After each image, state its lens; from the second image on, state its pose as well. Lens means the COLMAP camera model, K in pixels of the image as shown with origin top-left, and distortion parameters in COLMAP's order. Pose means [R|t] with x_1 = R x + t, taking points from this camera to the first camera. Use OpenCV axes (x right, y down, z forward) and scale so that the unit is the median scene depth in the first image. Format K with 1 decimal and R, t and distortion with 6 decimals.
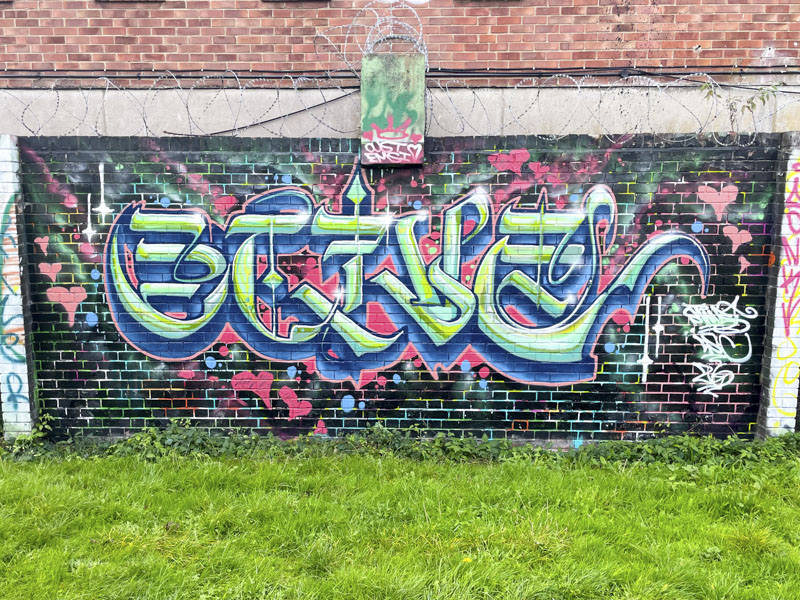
lens RADIAL K [[686.9, 0, 399.5], [0, 686.9, 376.5], [0, 0, 1]] dist [0.076113, -0.084217]
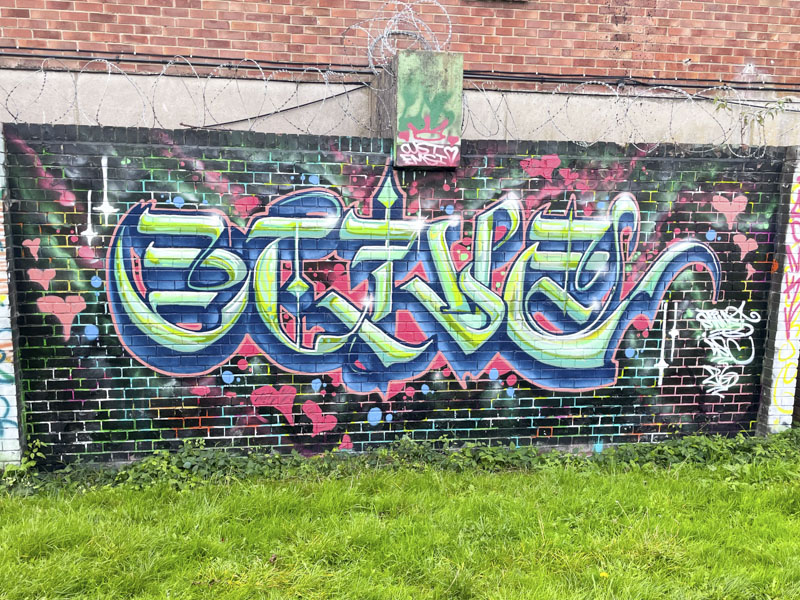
lens RADIAL K [[686.9, 0, 399.5], [0, 686.9, 376.5], [0, 0, 1]] dist [0.076113, -0.084217]
pose [[0.984689, -0.024744, 0.172555, -0.210158], [0.023490, 0.999681, 0.009304, -0.024590], [-0.172730, -0.005109, 0.984956, 0.056477]]
